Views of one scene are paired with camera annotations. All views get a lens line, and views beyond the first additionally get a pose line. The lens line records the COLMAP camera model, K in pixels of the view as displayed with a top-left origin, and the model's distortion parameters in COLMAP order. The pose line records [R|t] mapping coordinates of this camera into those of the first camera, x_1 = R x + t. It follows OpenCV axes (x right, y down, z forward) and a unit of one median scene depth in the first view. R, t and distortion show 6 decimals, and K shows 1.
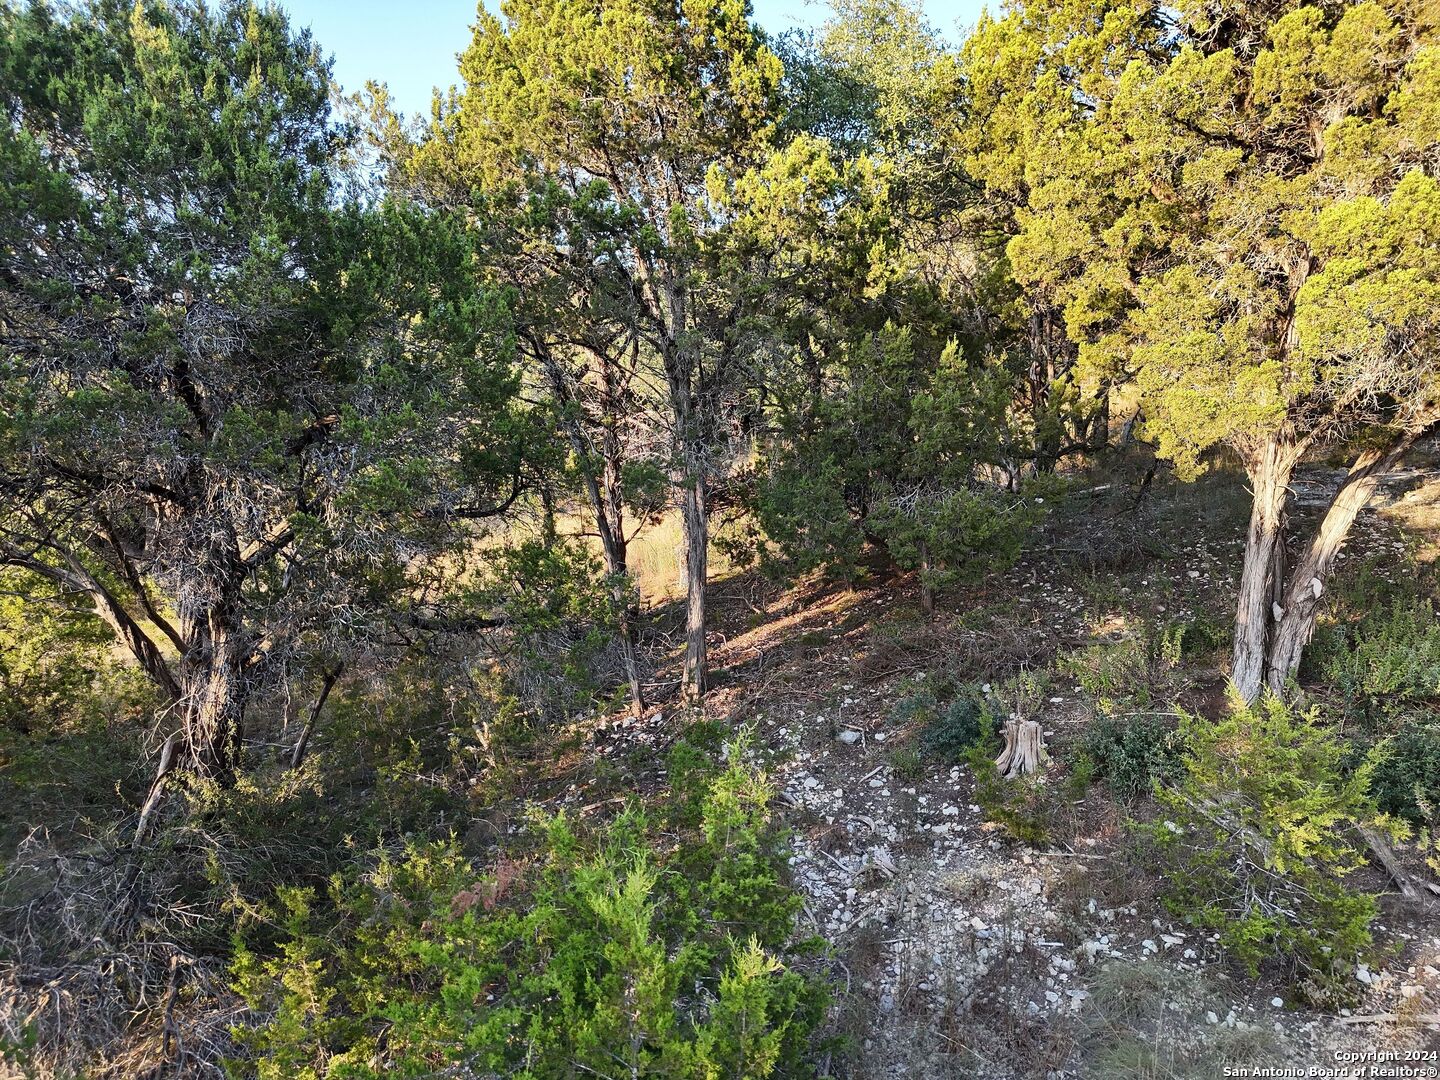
lens RADIAL K [[1010.7, 0, 716.3], [0, 1010.7, 538.2], [0, 0, 1]] dist [0.058459, -0.046549]
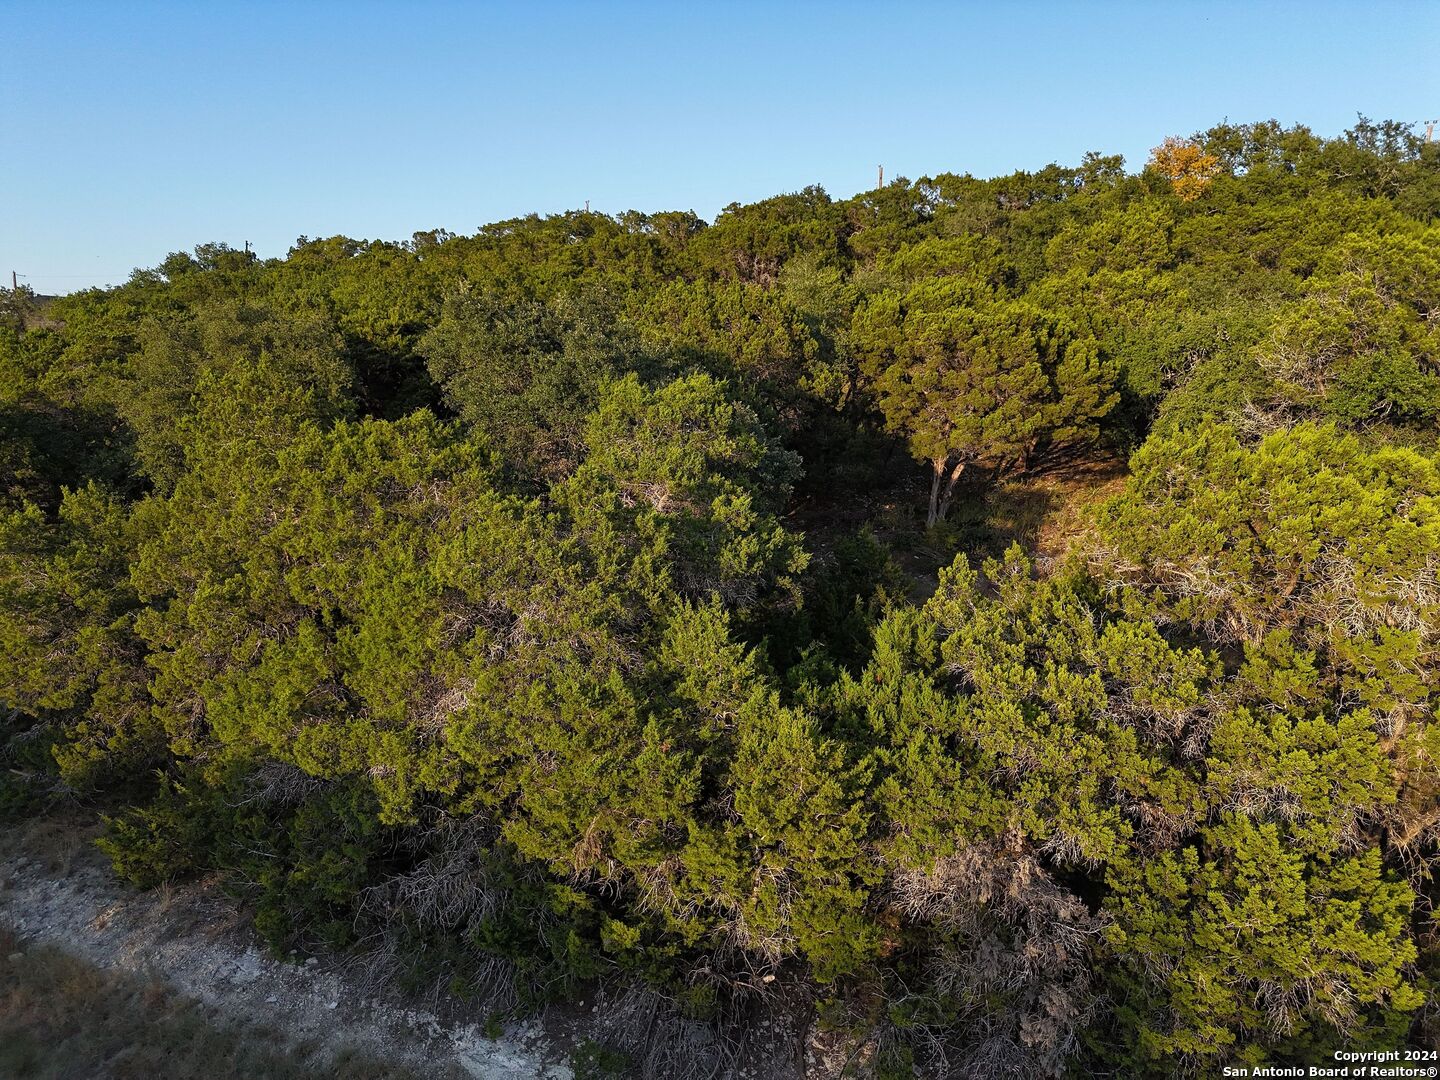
lens RADIAL K [[1010.7, 0, 711.5], [0, 1010.7, 535.3], [0, 0, 1]] dist [0.058459, -0.046549]
pose [[0.949955, -0.026528, 0.311257, -1.573908], [0.000651, 0.996554, 0.082947, -0.121213], [-0.312385, -0.078593, 0.946699, -2.519787]]
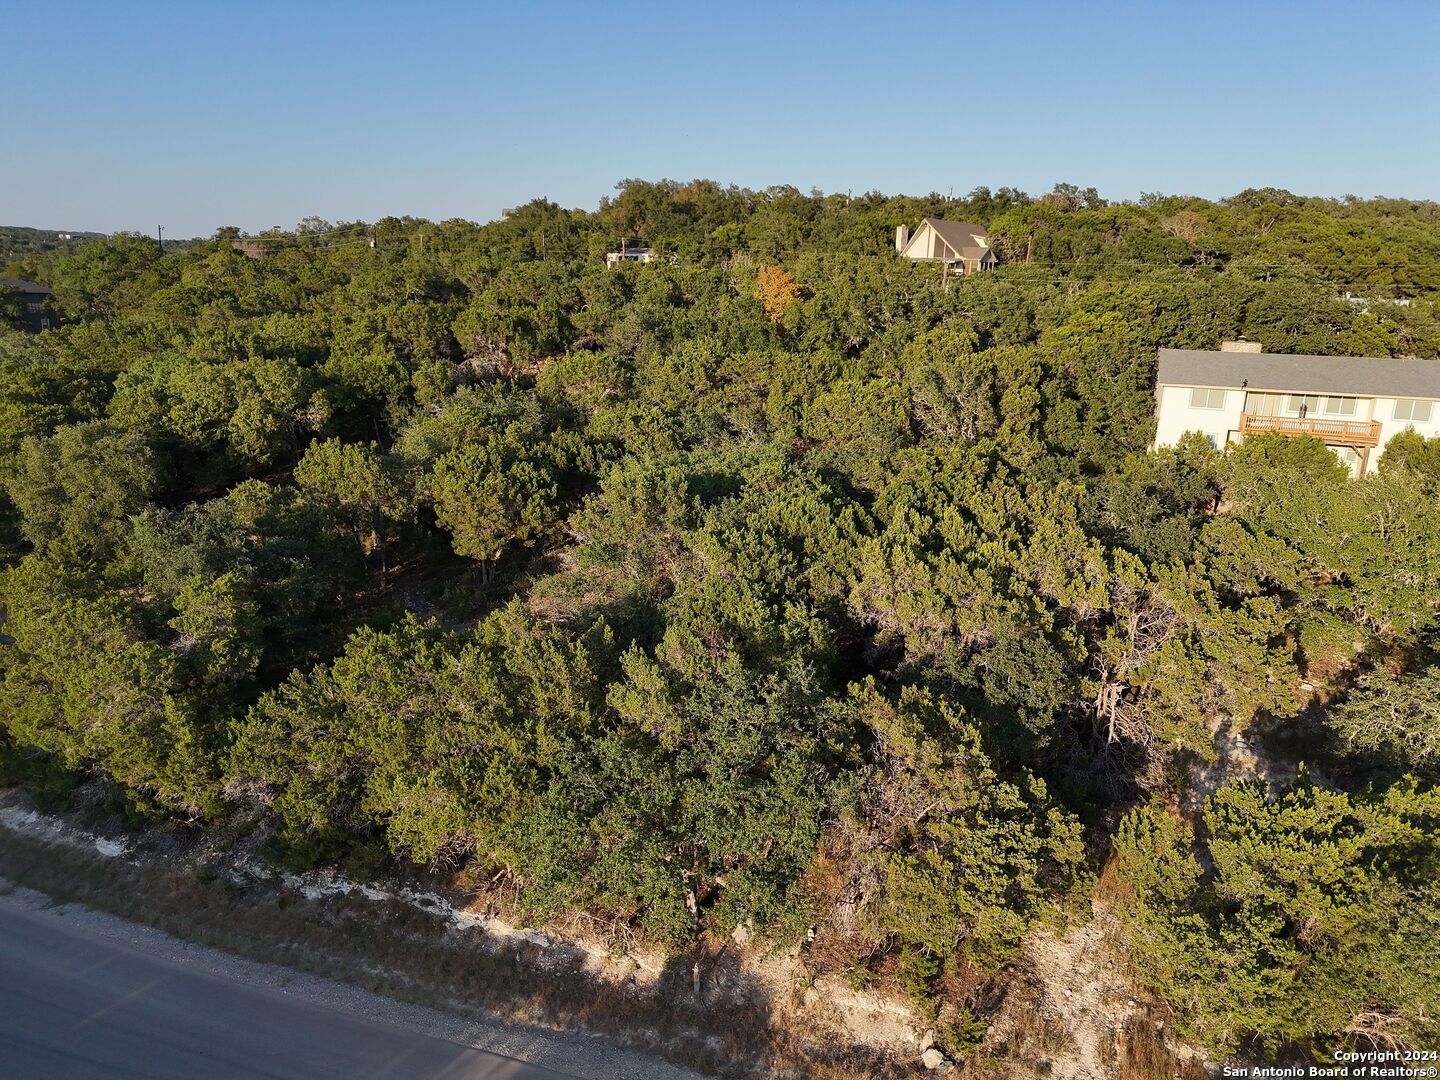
lens RADIAL K [[1010.7, 0, 722.8], [0, 1010.7, 541.0], [0, 0, 1]] dist [0.058459, -0.046549]
pose [[0.943552, -0.055549, 0.326534, -0.123188], [-0.009786, 0.980732, 0.195114, -1.599622], [-0.331081, -0.187296, 0.924827, -6.252340]]
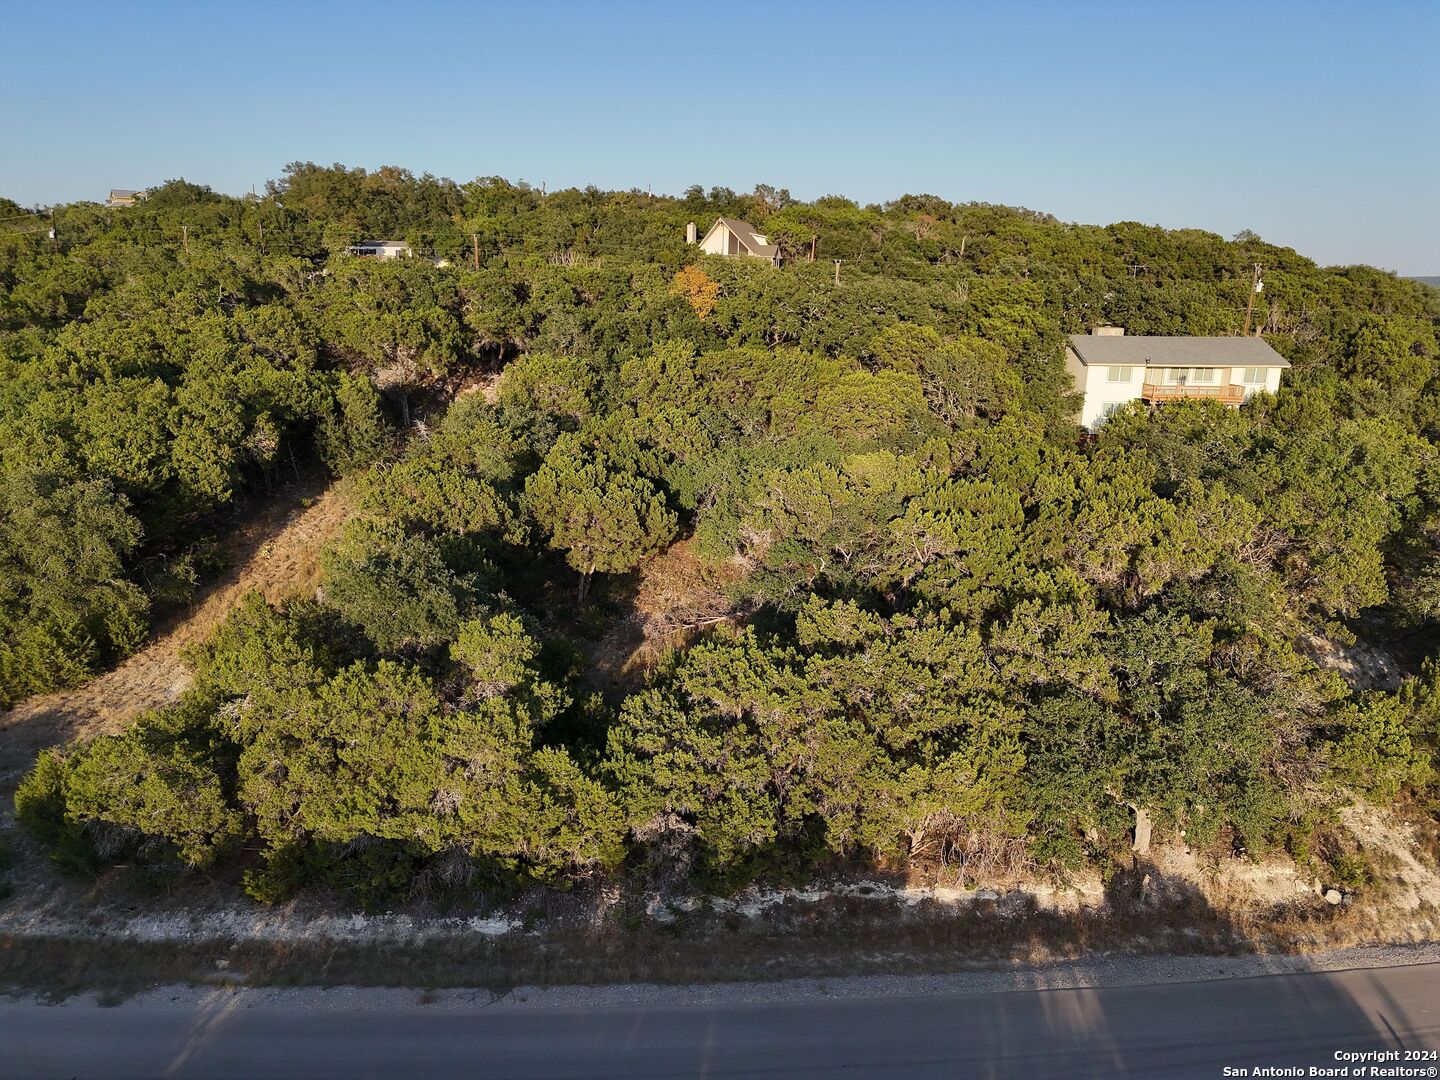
lens RADIAL K [[1010.7, 0, 716.7], [0, 1010.7, 541.3], [0, 0, 1]] dist [0.058459, -0.046549]
pose [[0.727024, -0.157081, 0.668403, -3.448971], [0.019984, 0.977908, 0.208080, -1.713876], [-0.686321, -0.137922, 0.714101, -4.568811]]
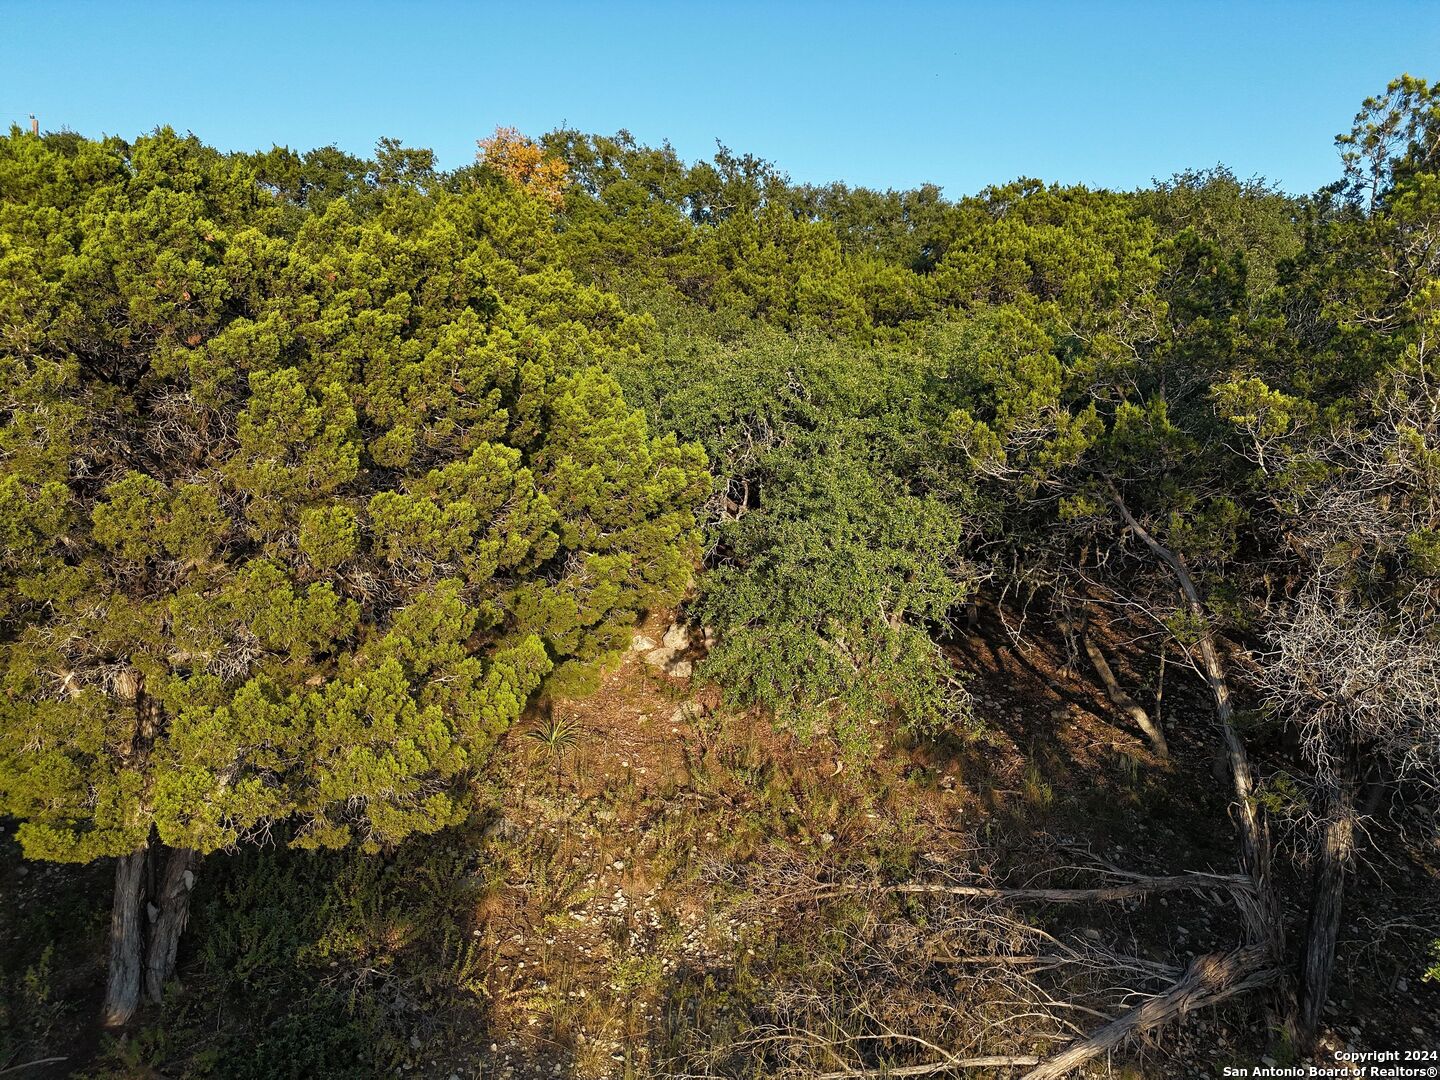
lens RADIAL K [[1010.7, 0, 717.7], [0, 1010.7, 536.4], [0, 0, 1]] dist [0.058459, -0.046549]
pose [[0.531655, -0.046799, 0.845667, 0.017505], [0.047250, 0.998556, 0.025554, -0.368597], [-0.845642, 0.026372, 0.533099, -0.005819]]
